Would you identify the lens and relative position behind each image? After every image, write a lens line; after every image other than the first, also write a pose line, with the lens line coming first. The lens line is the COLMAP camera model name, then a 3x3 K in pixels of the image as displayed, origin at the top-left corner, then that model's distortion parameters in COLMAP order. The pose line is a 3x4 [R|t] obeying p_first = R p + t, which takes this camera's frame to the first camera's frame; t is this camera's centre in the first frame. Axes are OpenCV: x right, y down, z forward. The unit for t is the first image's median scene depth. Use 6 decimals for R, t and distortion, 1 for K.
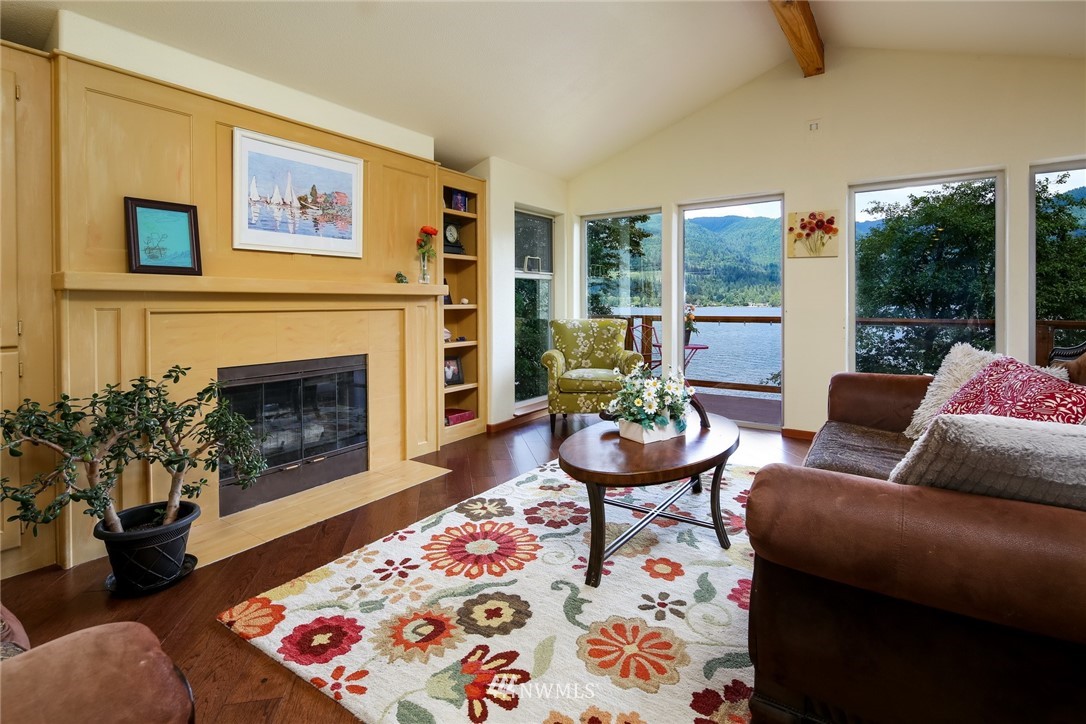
lens RADIAL K [[541.1, 0, 540.2], [0, 541.1, 307.7], [0, 0, 1]] dist [0.008364, -0.004226]
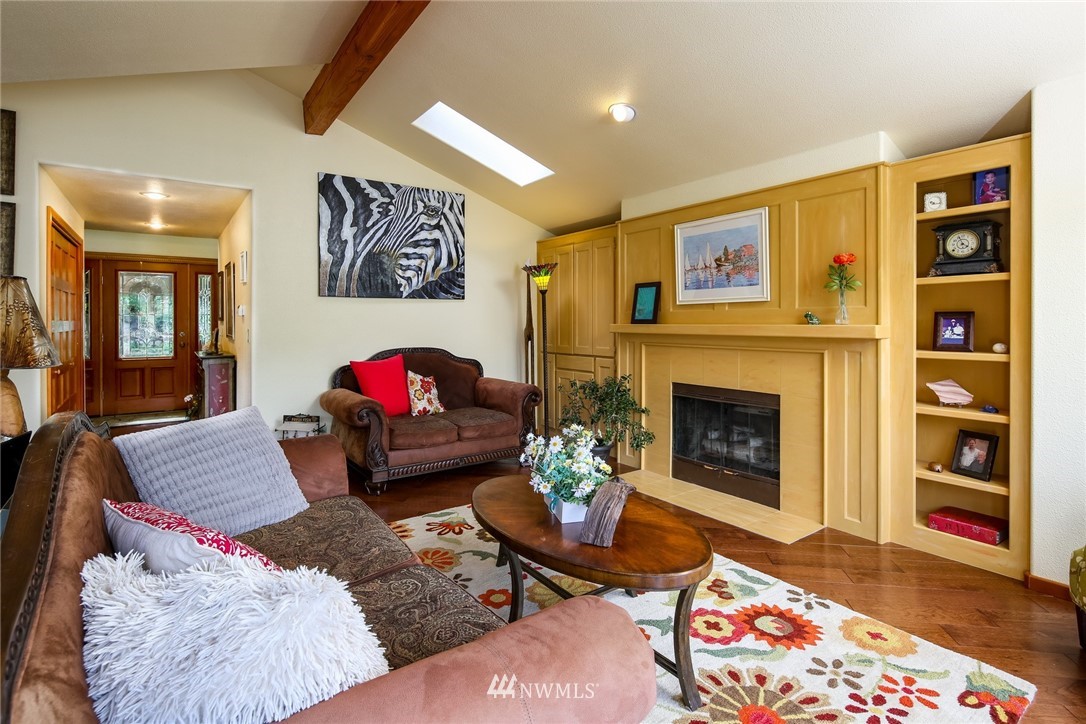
lens RADIAL K [[541.1, 0, 544.1], [0, 541.1, 324.3], [0, 0, 1]] dist [0.008364, -0.004226]
pose [[-0.360055, 0.010811, -0.932868, 0.913557], [-0.001512, 0.999925, 0.012172, -0.067546], [0.932930, 0.005793, -0.360012, 1.113659]]
